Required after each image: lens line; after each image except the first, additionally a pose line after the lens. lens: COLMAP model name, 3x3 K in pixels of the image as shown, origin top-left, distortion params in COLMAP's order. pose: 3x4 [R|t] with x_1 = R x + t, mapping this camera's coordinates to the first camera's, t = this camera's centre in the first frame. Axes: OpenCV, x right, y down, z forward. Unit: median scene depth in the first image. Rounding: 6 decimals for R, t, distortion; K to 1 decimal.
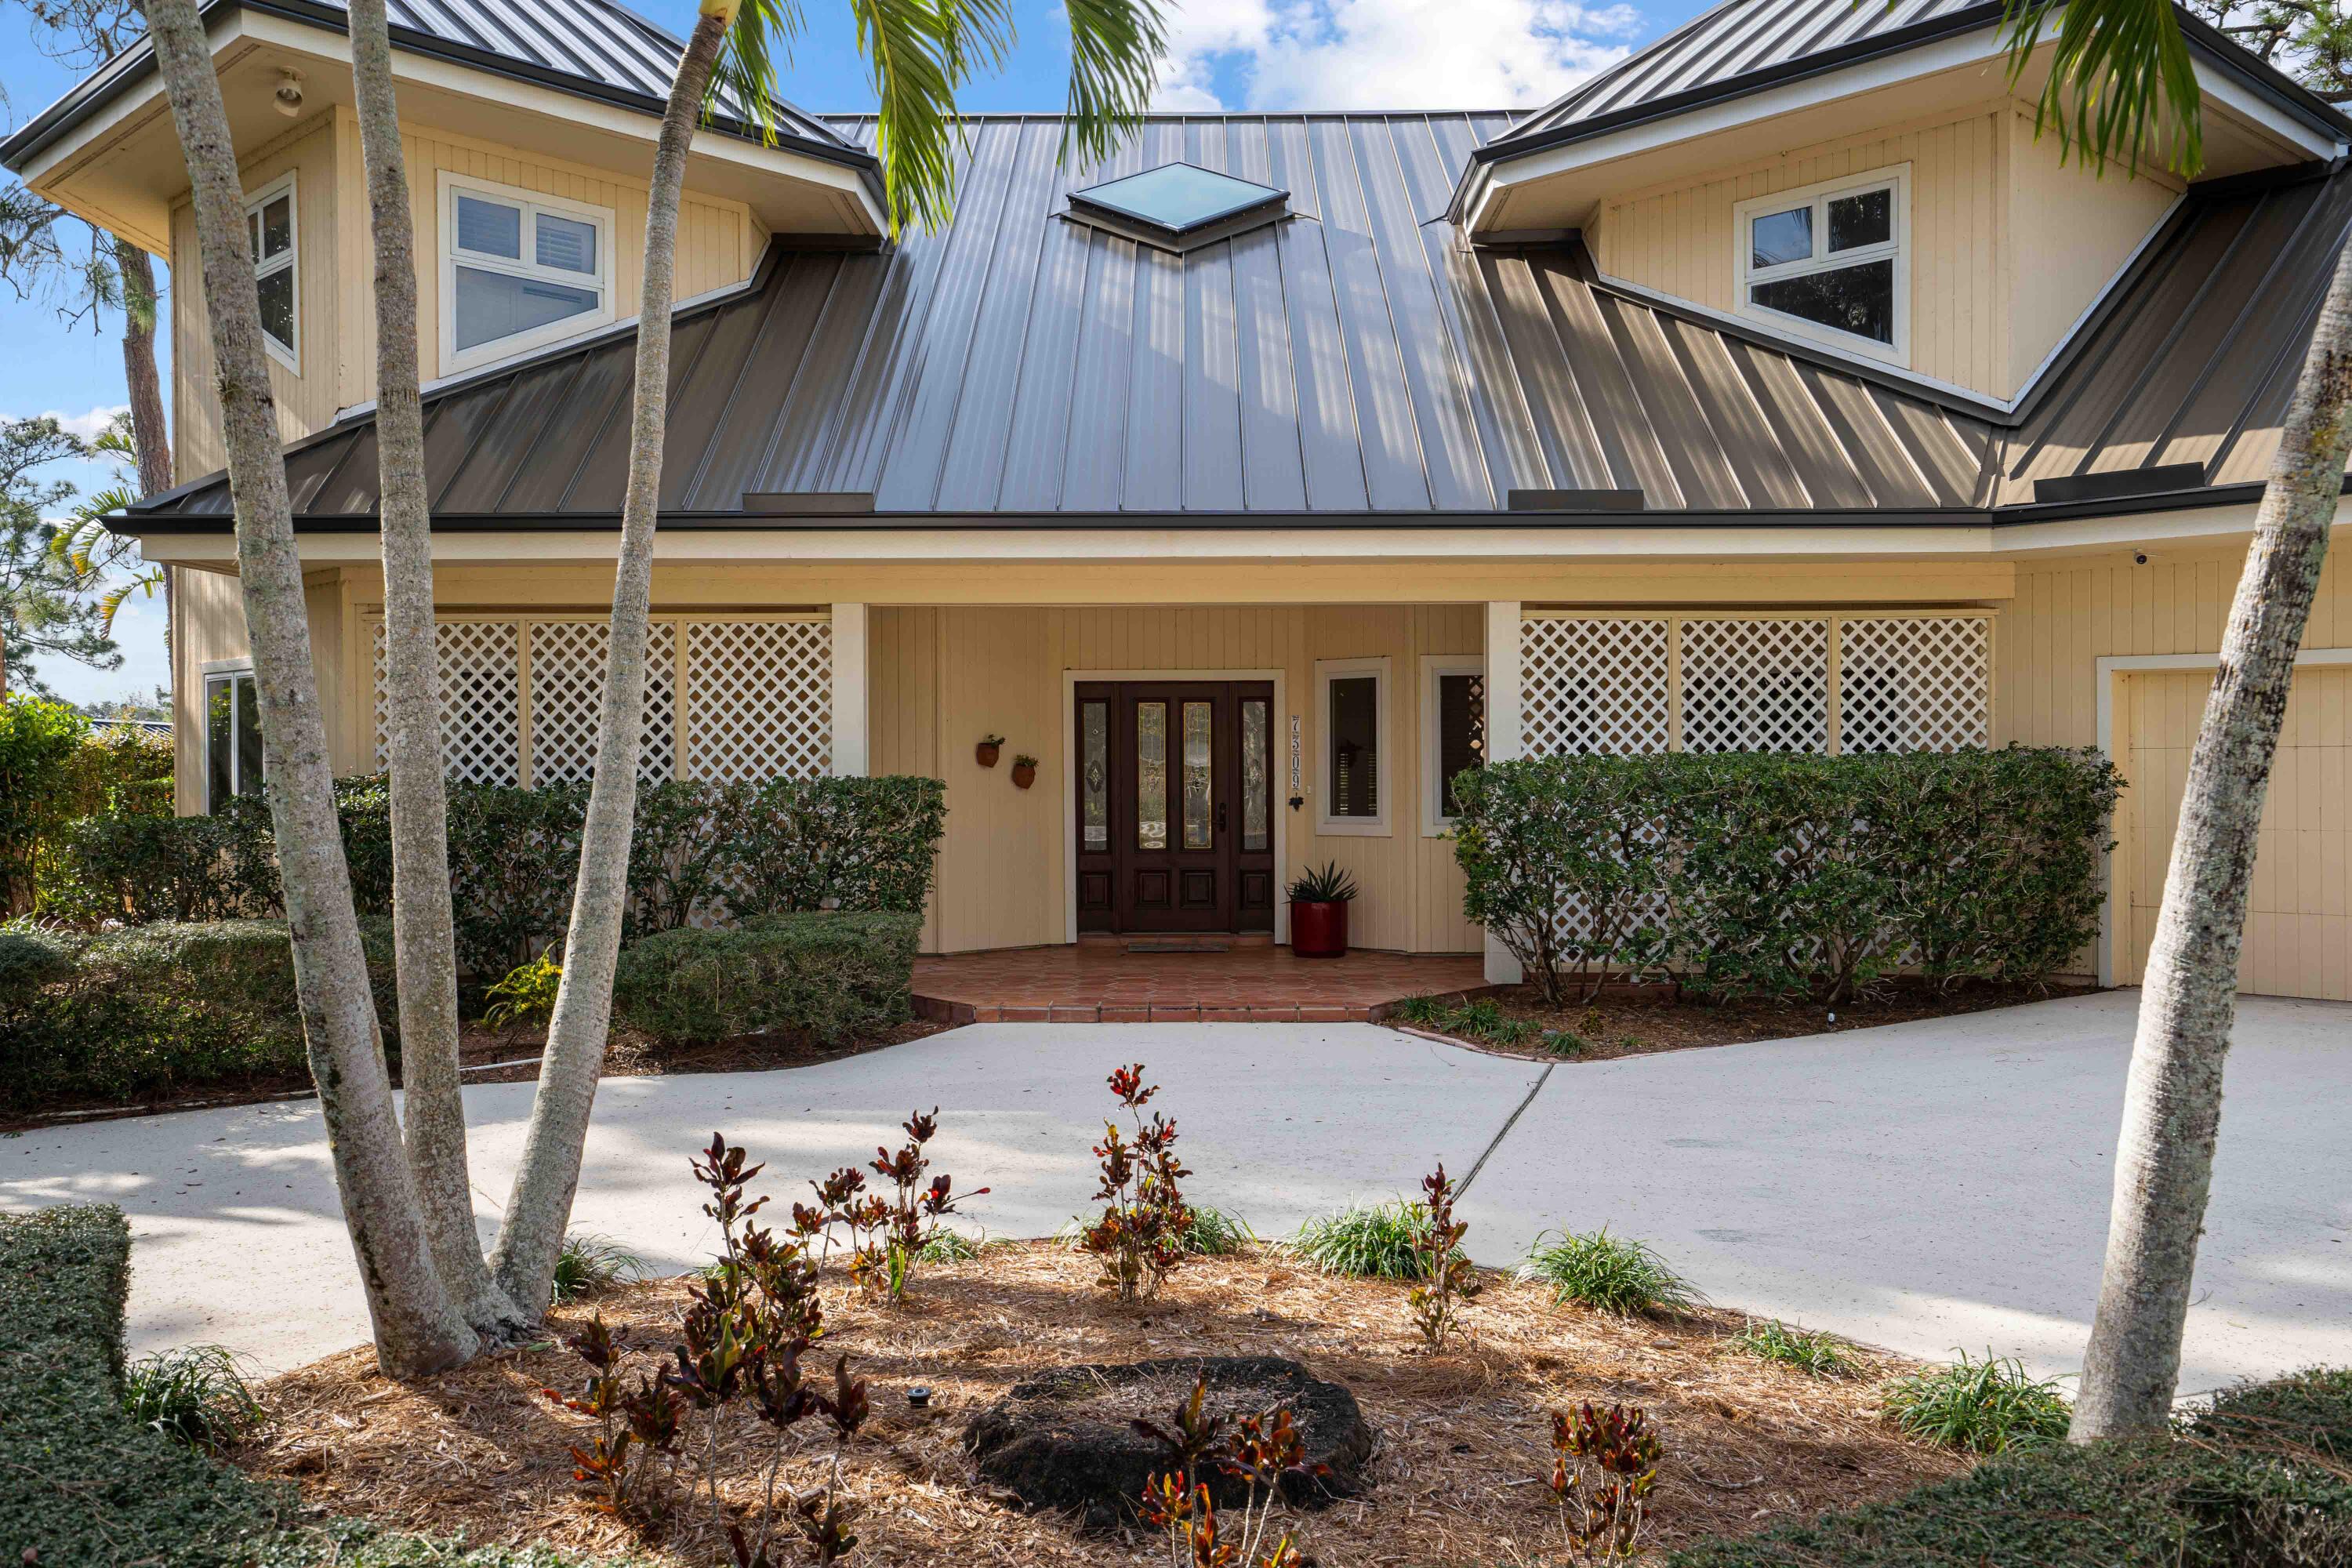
lens RADIAL K [[2056.5, 0, 1176.1], [0, 2056.5, 786.5], [0, 0, 1]] dist [0.054957, -0.013813]
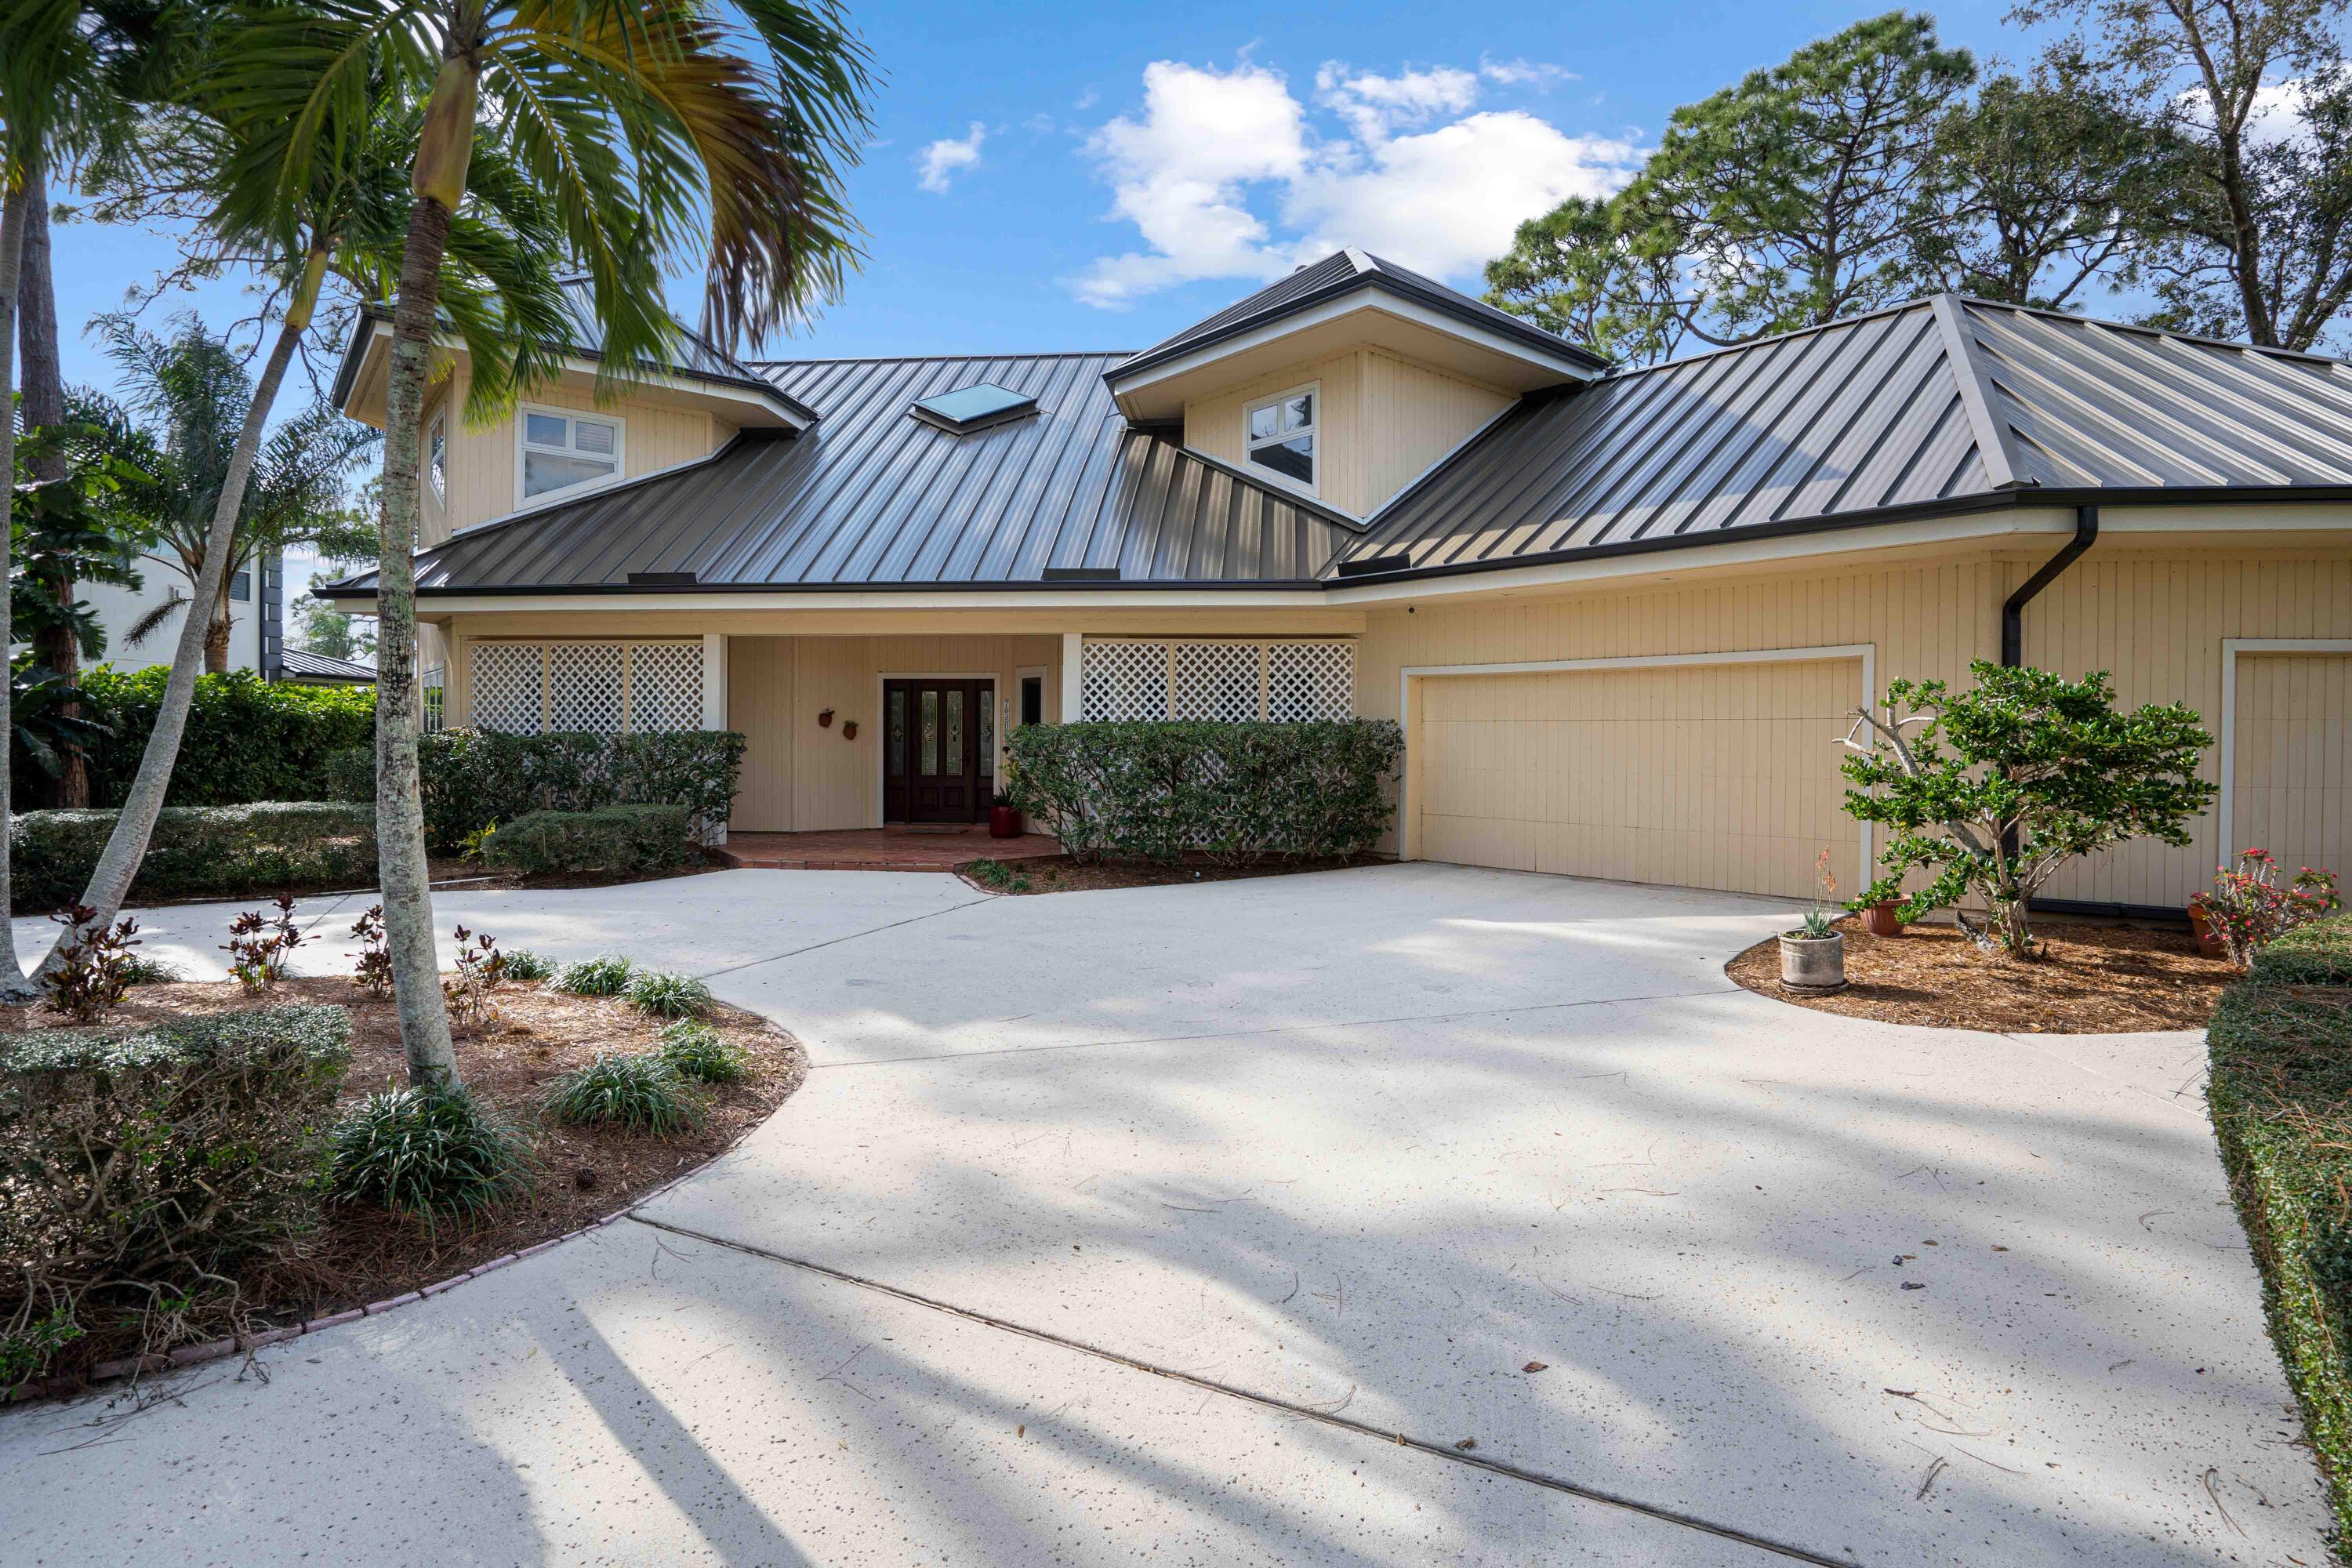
lens RADIAL K [[1227.7, 0, 1166.5], [0, 1227.7, 748.2], [0, 0, 1]] dist [-0.025887, 0.010773]
pose [[0.995412, 0.010649, -0.095090, 0.333629], [-0.010330, 0.999939, 0.003848, 0.002150], [0.095125, -0.002848, 0.995461, -0.022198]]
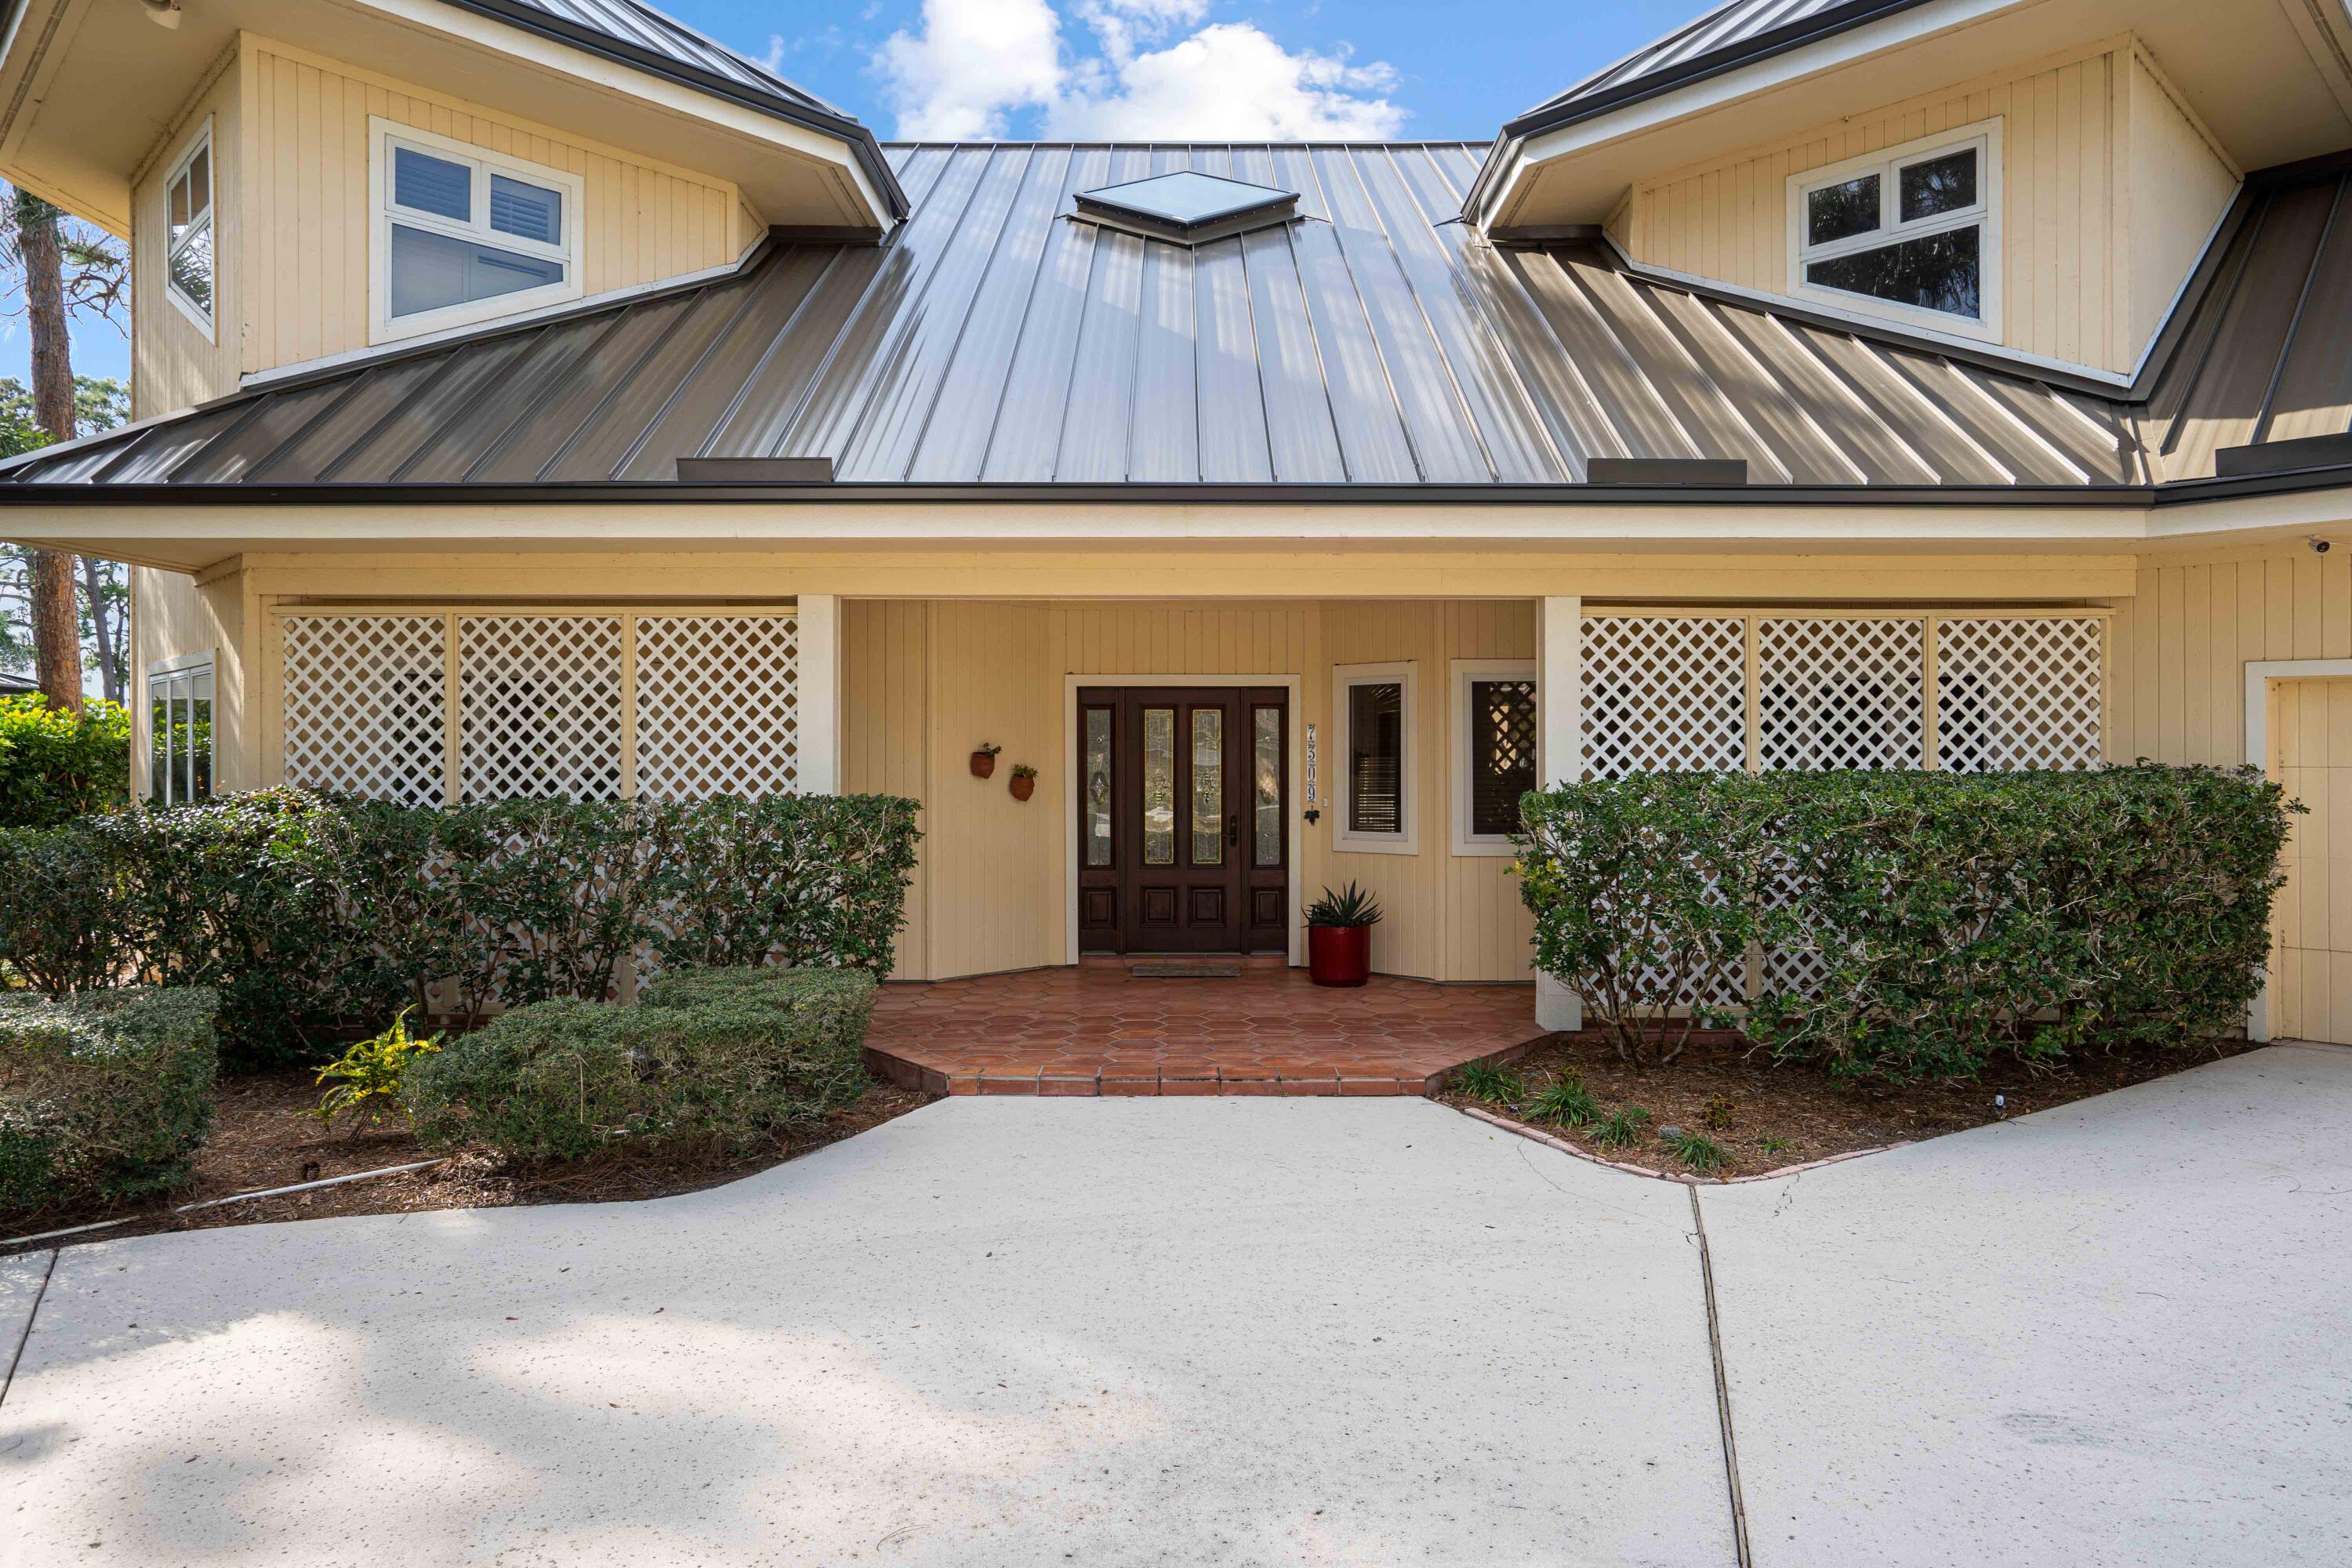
lens RADIAL K [[1516.7, 0, 1175.6], [0, 1516.7, 760.1], [0, 0, 1]] dist [-0.001014, 0.016014]
pose [[0.999976, 0.003902, 0.005693, -0.009317], [-0.003856, 0.999961, -0.007992, -0.013808], [-0.005724, 0.007970, 0.999952, 0.349105]]
